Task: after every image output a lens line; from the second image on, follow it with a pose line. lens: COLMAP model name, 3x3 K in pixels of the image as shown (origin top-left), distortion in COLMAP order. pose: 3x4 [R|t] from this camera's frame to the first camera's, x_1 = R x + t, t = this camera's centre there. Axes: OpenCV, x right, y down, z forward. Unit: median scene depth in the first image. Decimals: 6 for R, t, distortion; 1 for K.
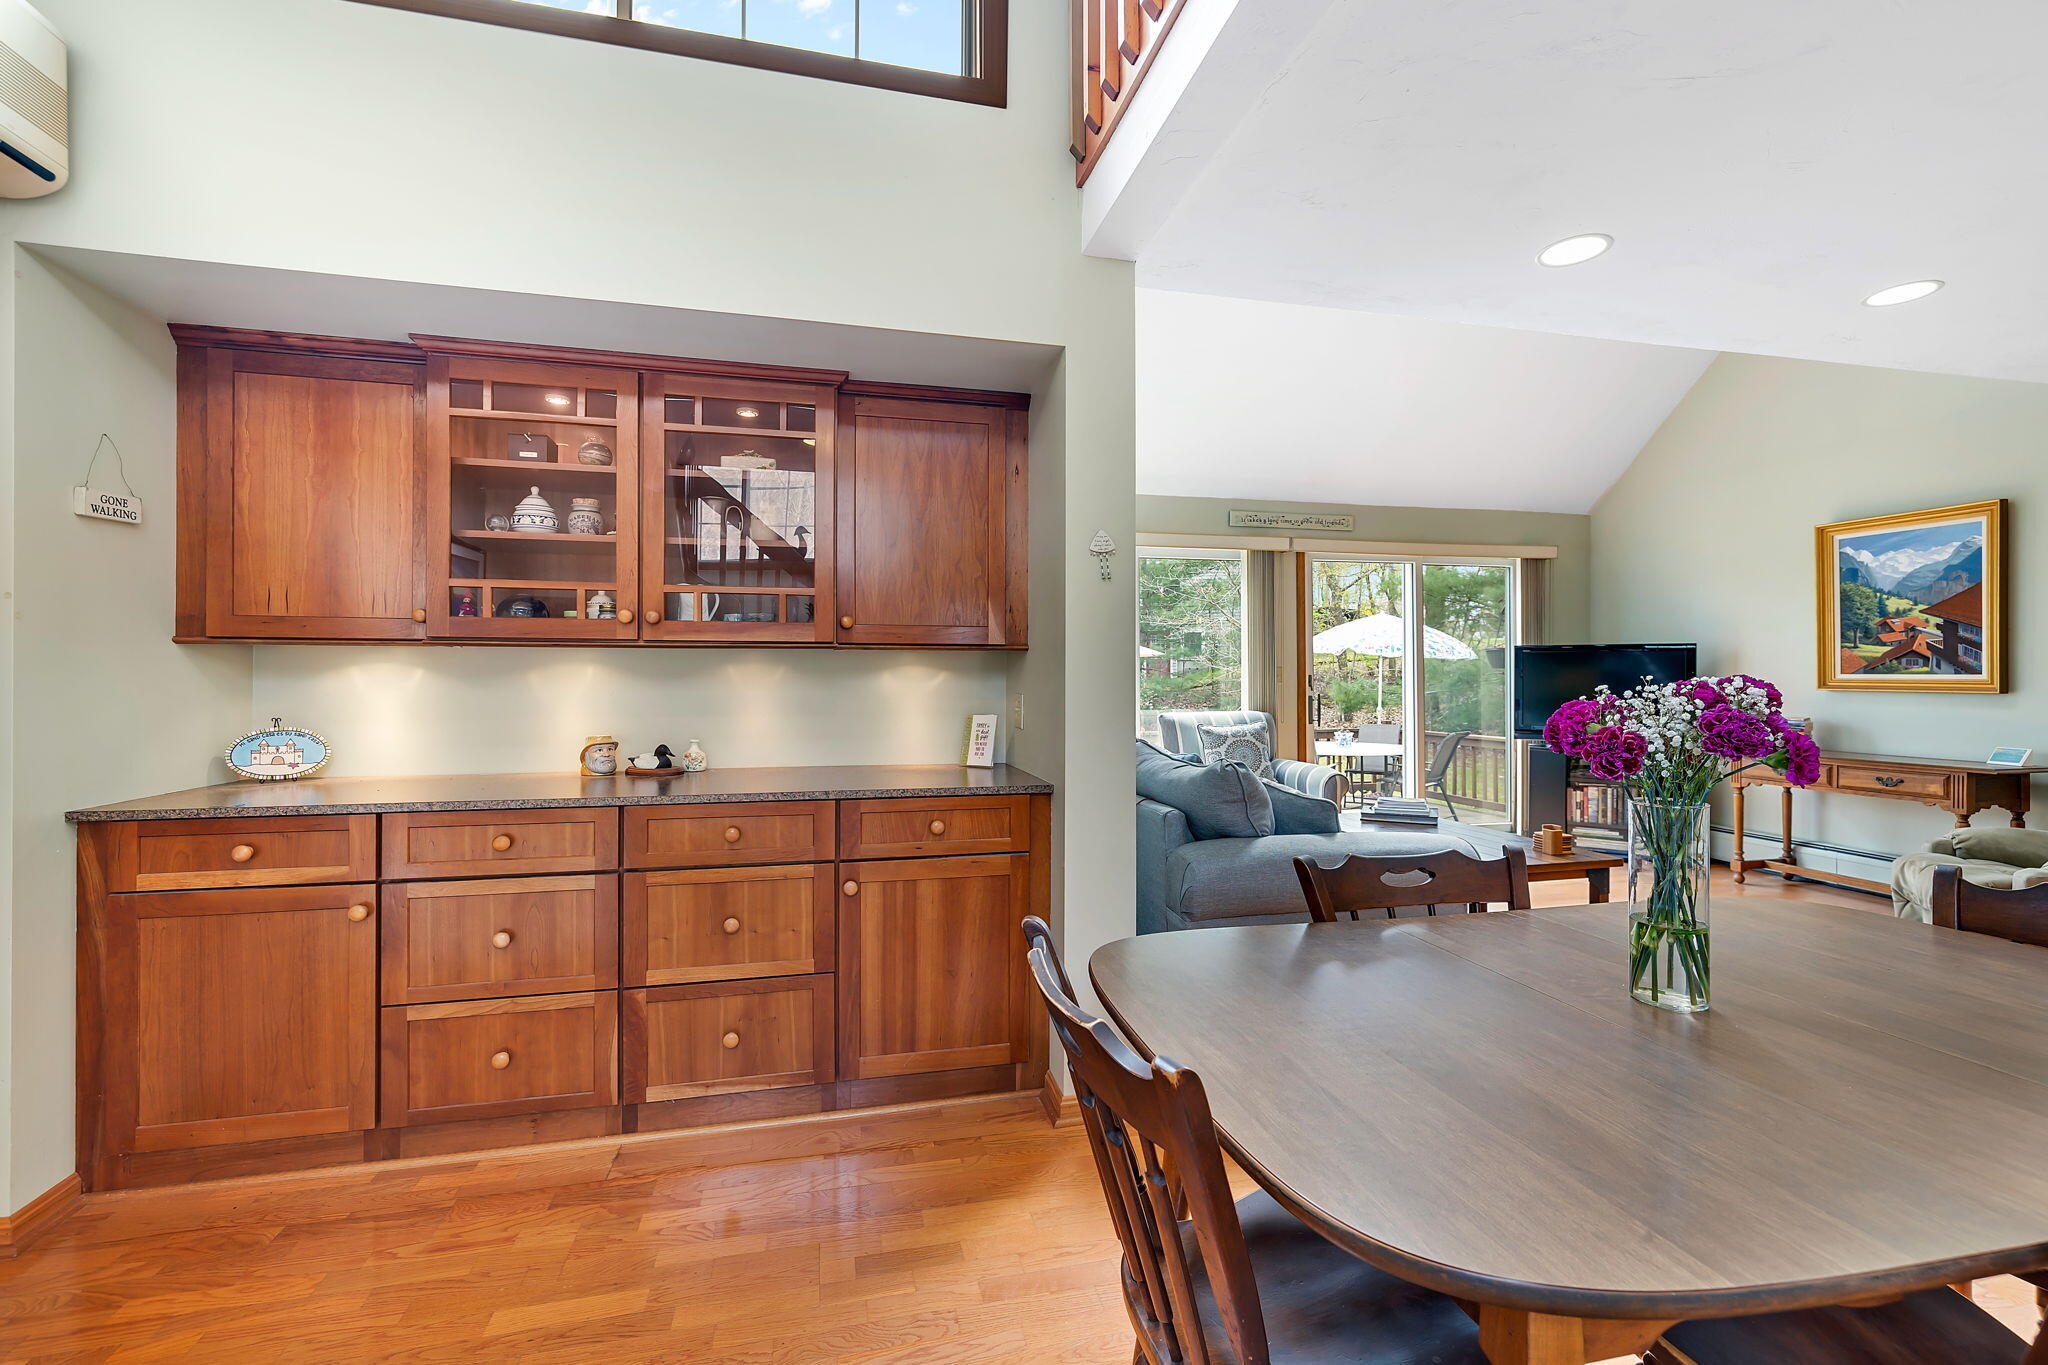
lens RADIAL K [[919.2, 0, 1029.3], [0, 919.2, 669.6], [0, 0, 1]] dist [0.001263, -0.000490]
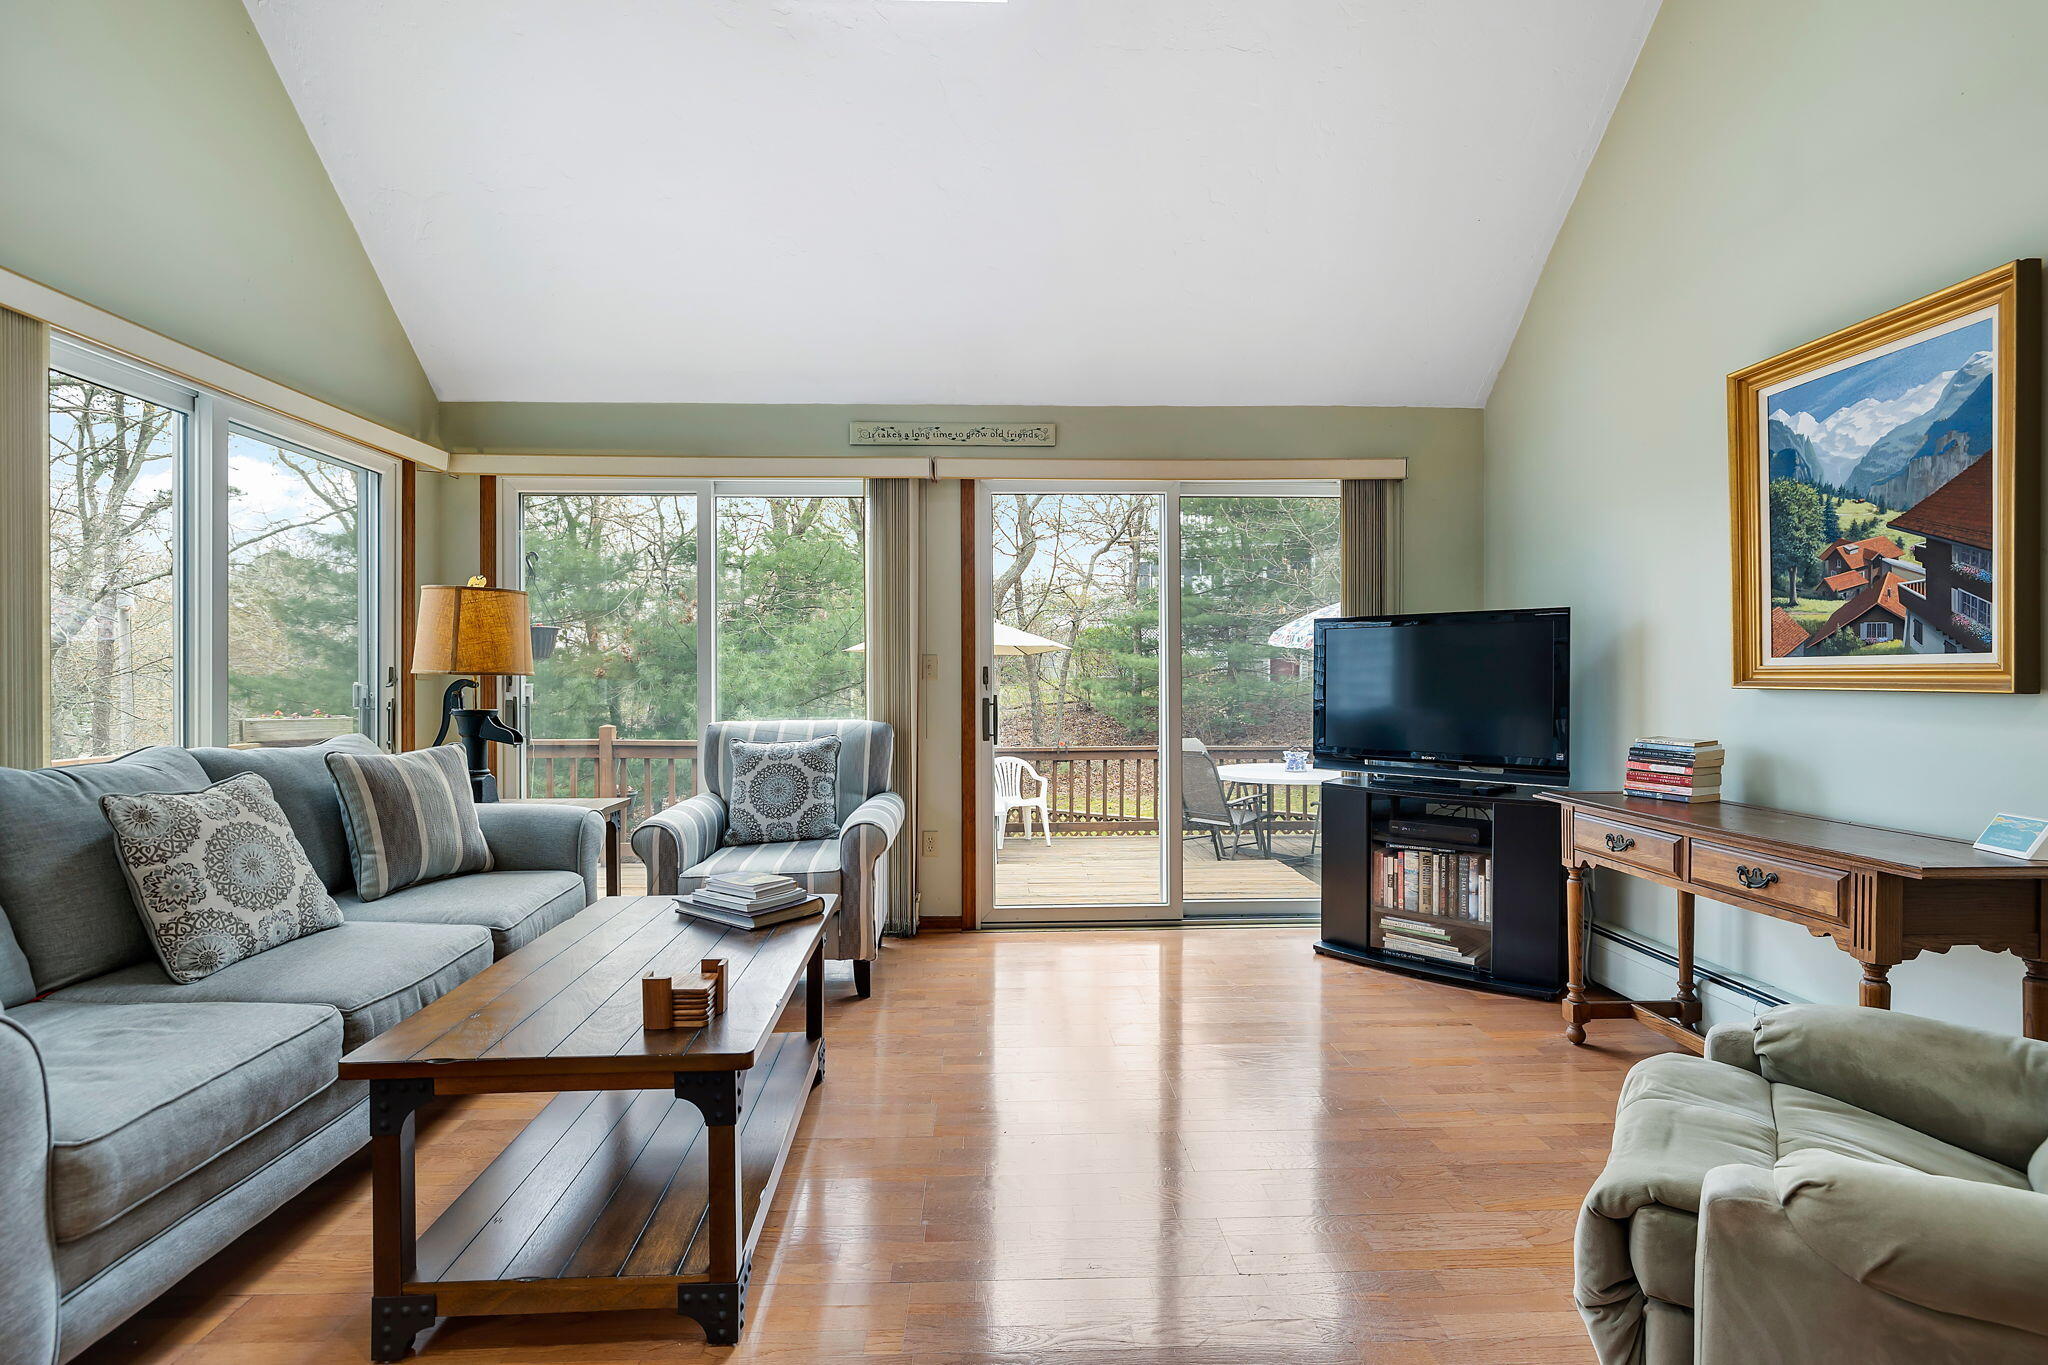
lens RADIAL K [[1008.6, 0, 1016.8], [0, 1008.6, 683.3], [0, 0, 1]] dist [-0.003496, 0.000583]
pose [[0.979448, 0.000869, -0.201697, 0.606127], [0.001223, 0.999947, 0.010247, 0.013755], [0.201695, -0.010283, 0.979394, 0.375276]]
